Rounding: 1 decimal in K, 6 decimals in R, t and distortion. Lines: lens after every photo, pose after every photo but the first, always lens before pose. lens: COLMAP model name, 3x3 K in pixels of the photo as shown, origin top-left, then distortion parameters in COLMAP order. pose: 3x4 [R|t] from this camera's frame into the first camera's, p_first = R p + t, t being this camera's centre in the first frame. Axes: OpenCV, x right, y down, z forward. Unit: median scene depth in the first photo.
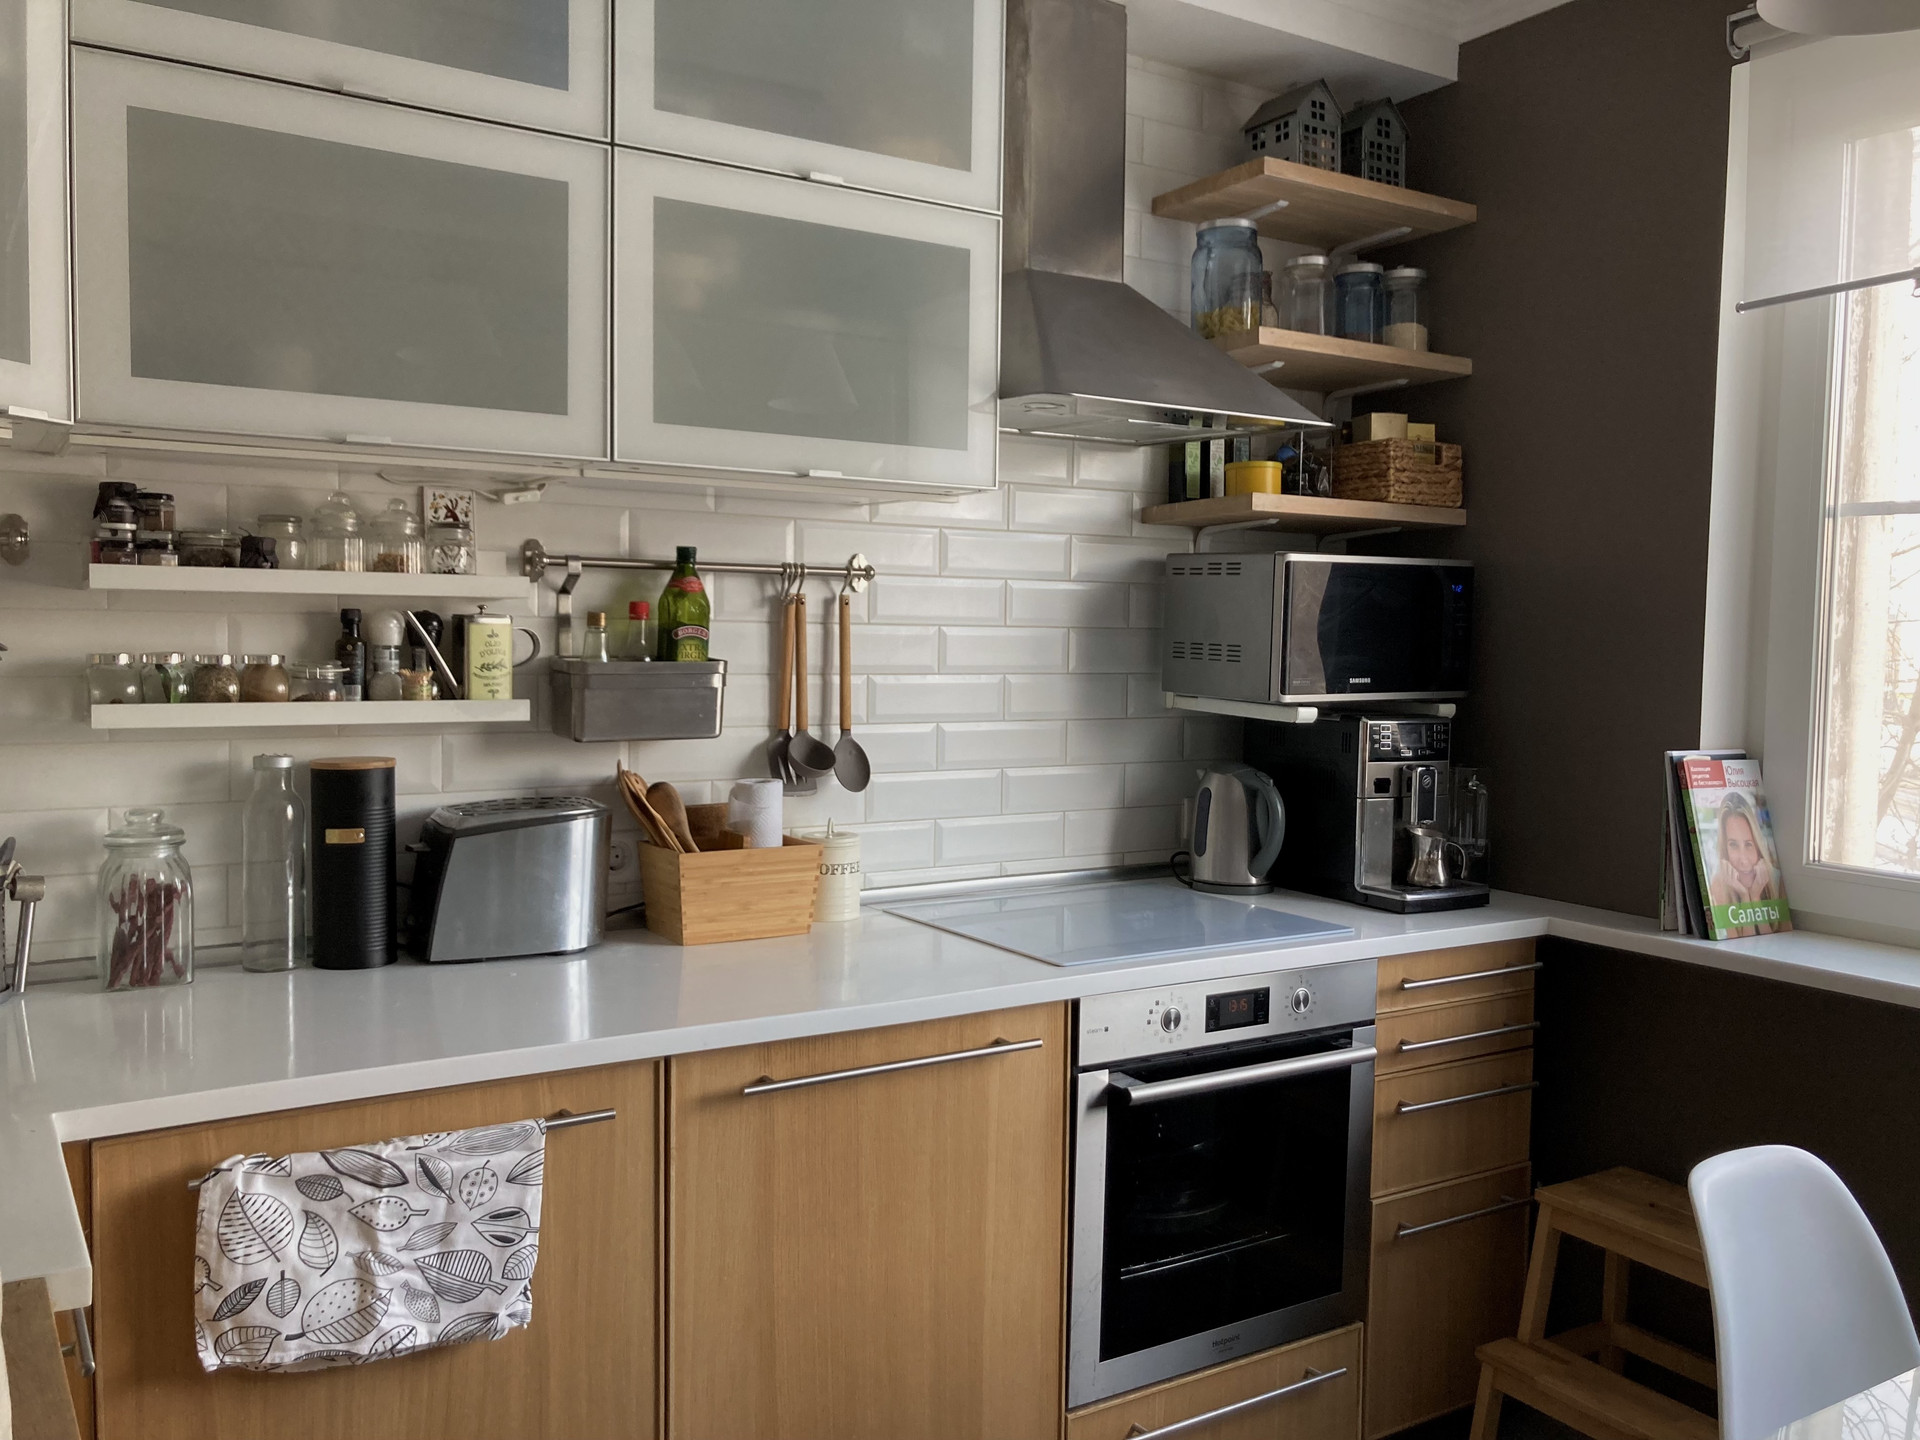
lens RADIAL K [[1605.7, 0, 960.0], [0, 1605.7, 720.0], [0, 0, 1]] dist [0.008109, -0.002317]
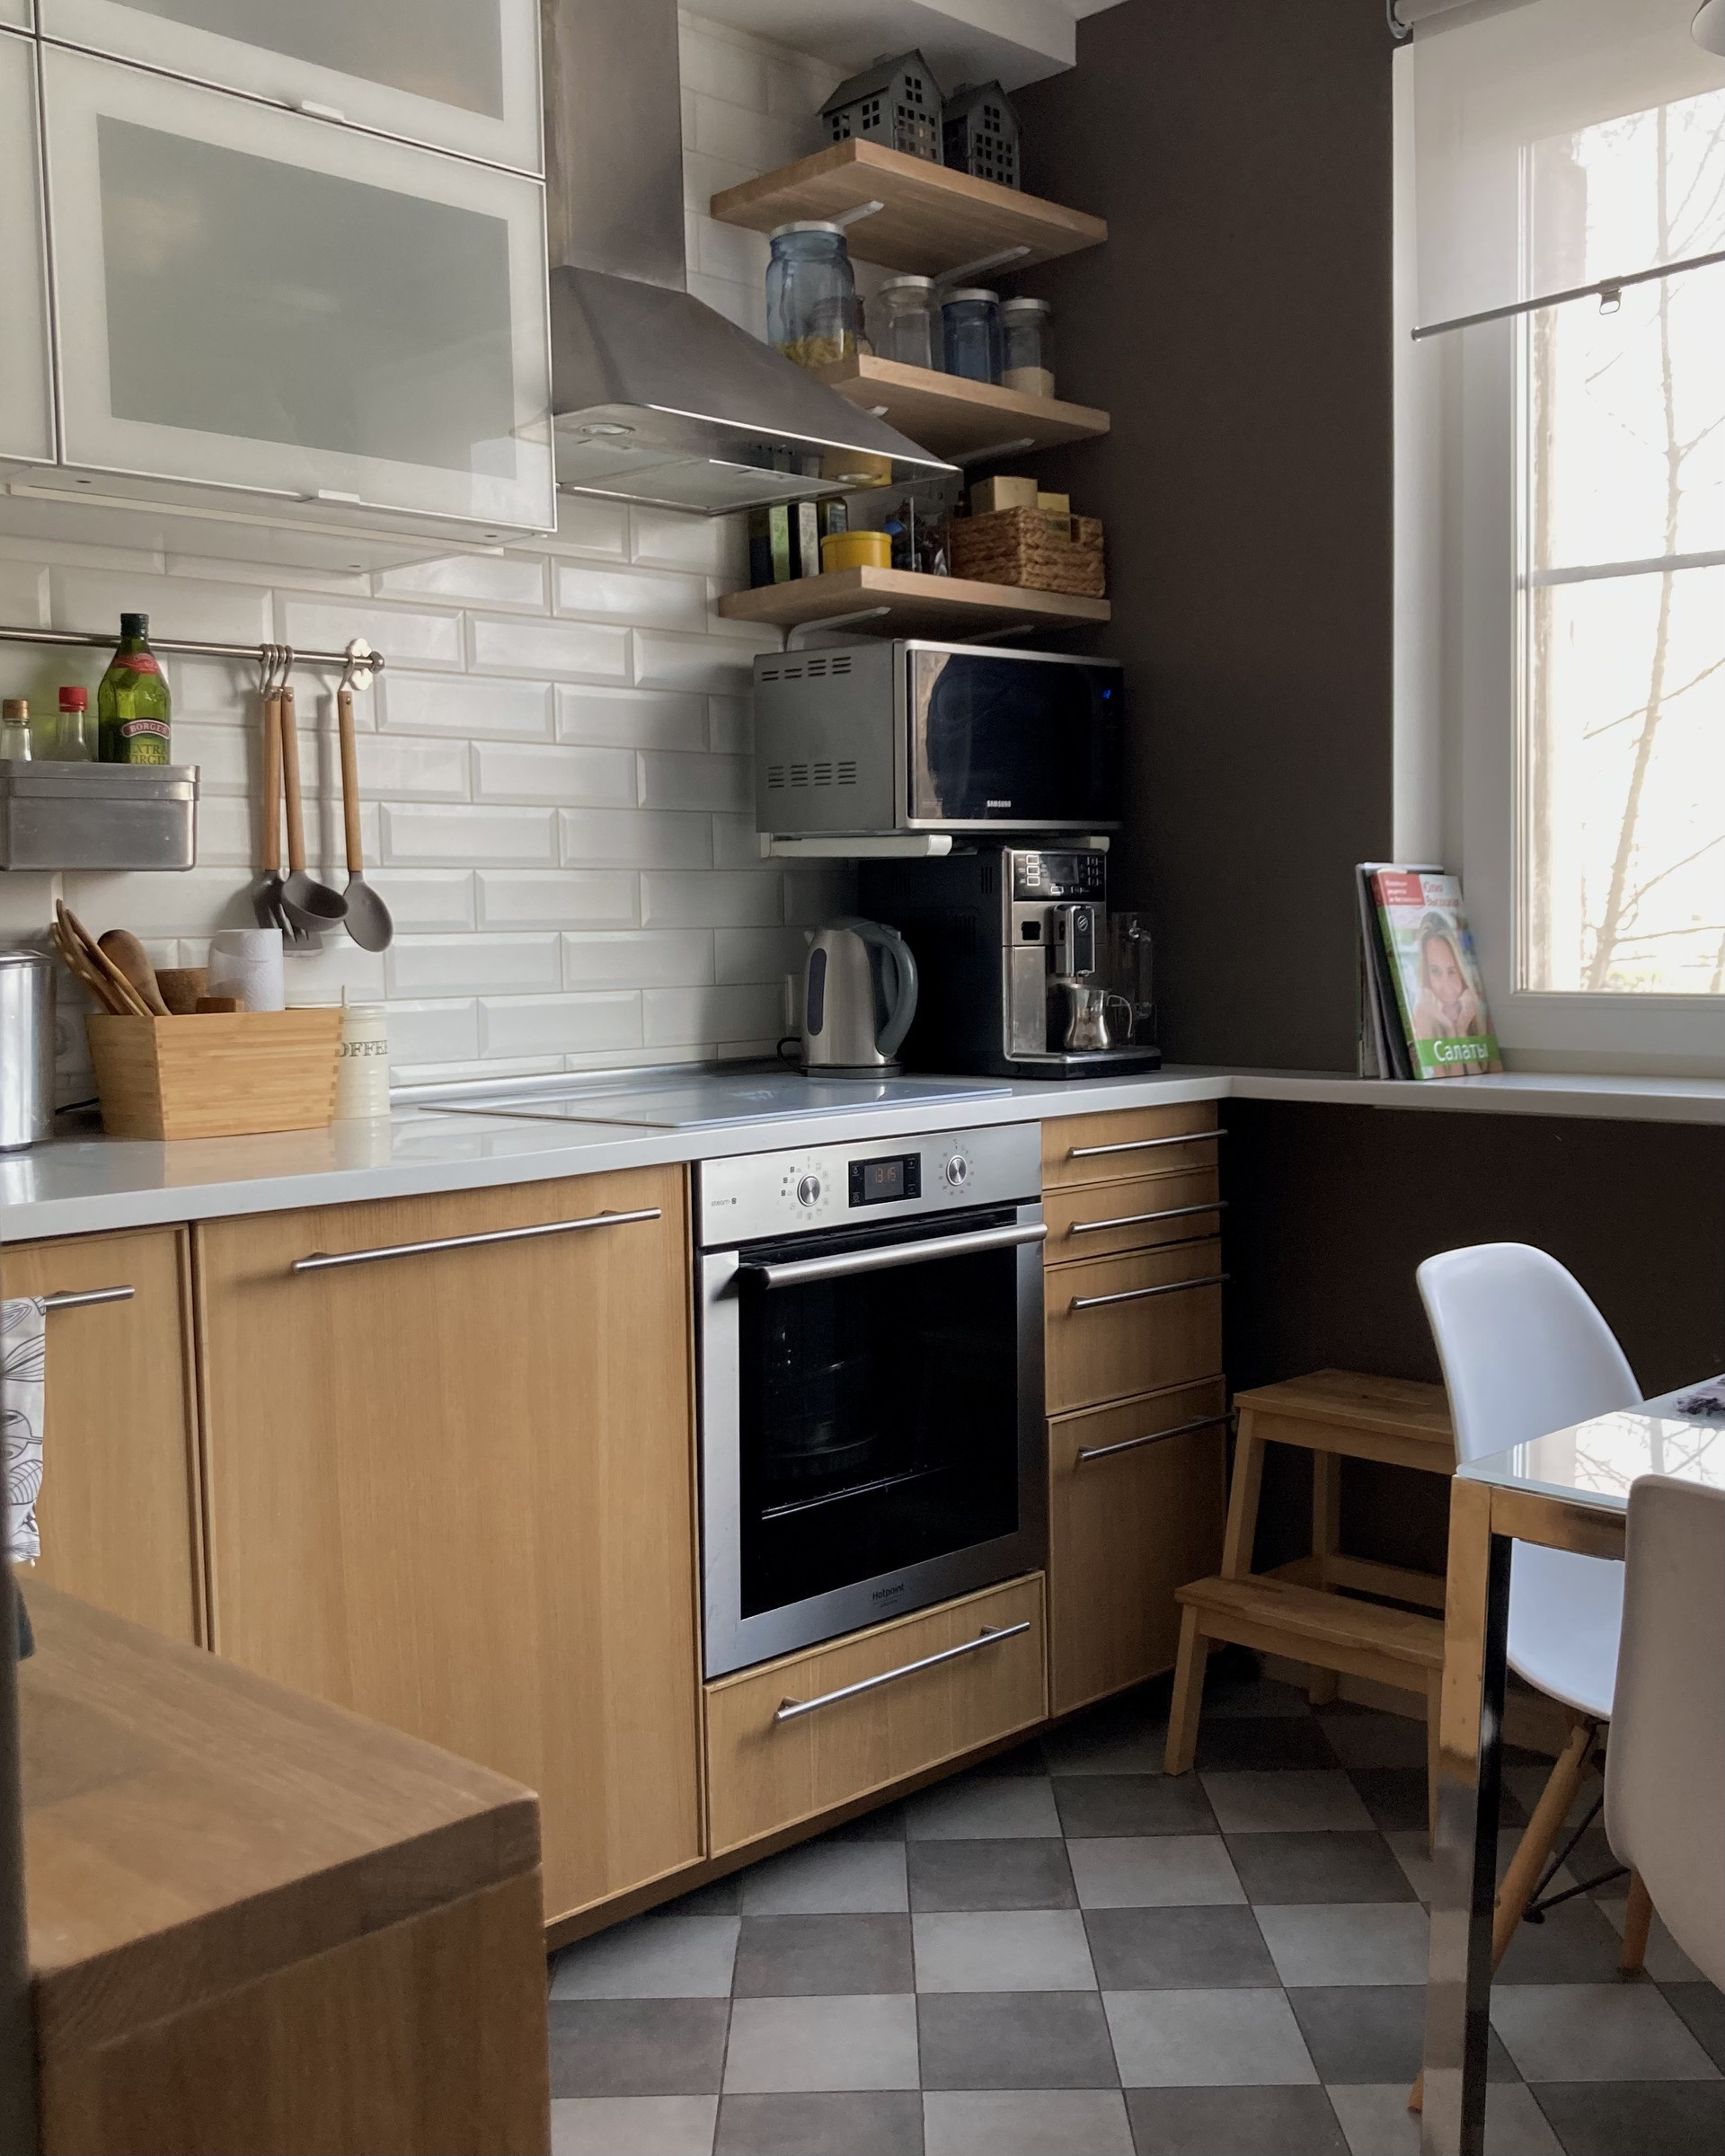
lens RADIAL K [[2216.7, 0, 868.7], [0, 2216.7, 1070.8], [0, 0, 1]] dist [0.030639, -0.024819]
pose [[0.975043, -0.048110, 0.216741, -0.068368], [0.045951, 0.998831, 0.014994, 0.098571], [-0.217209, -0.004661, 0.976114, -0.081576]]
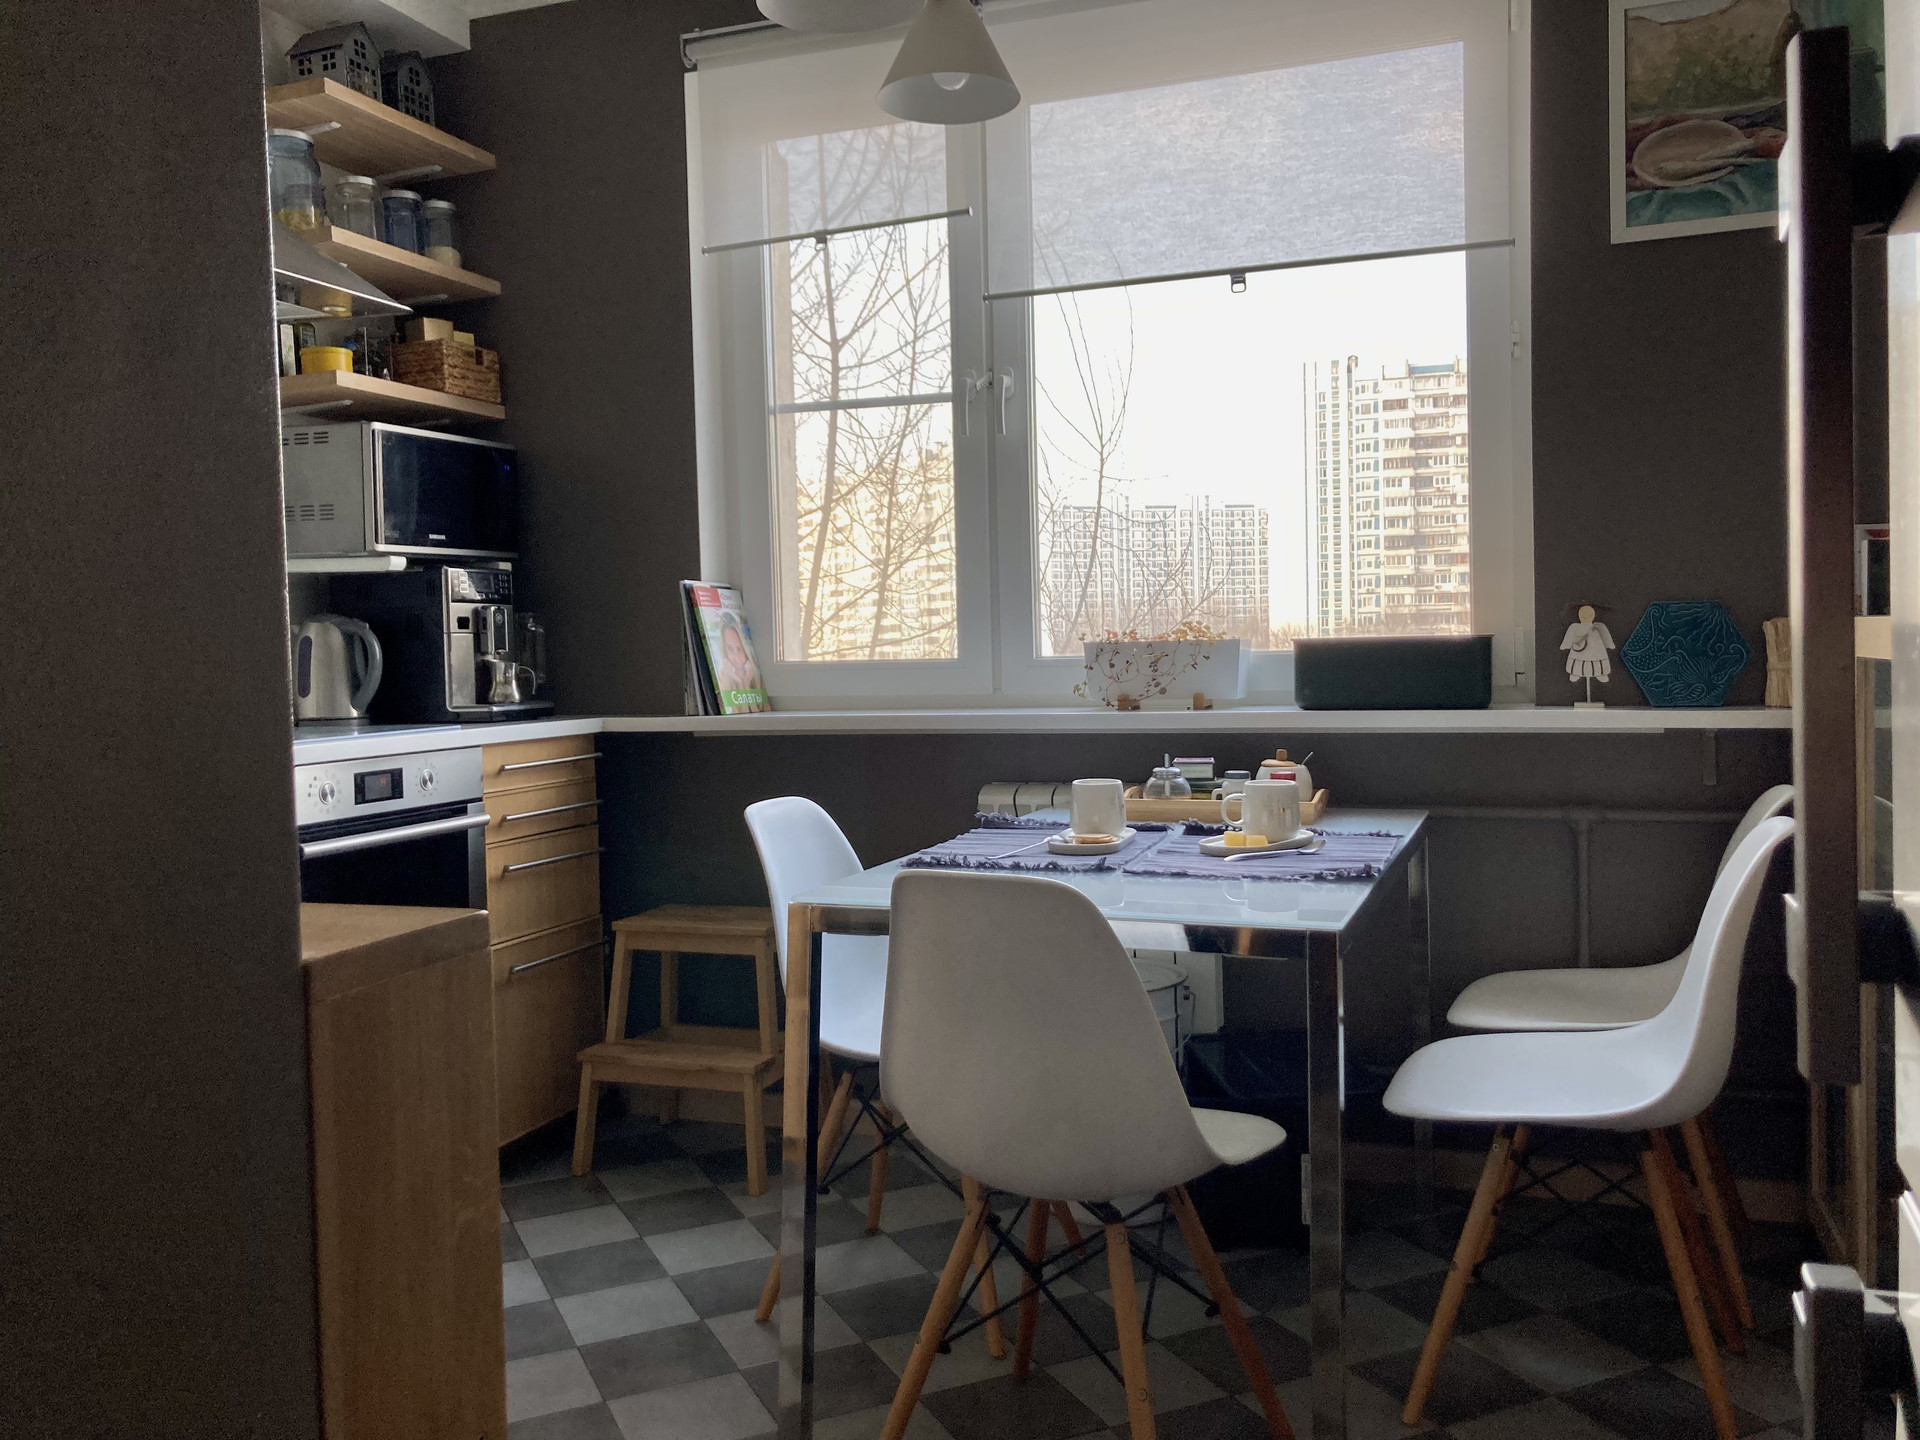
lens RADIAL K [[1584.7, 0, 960.0], [0, 1584.7, 720.0], [0, 0, 1]] dist [0.016722, 0.002575]
pose [[0.794024, -0.061549, 0.604762, -0.178000], [0.070040, 0.997498, 0.009560, 0.138304], [-0.603838, 0.034766, 0.796349, -0.180875]]
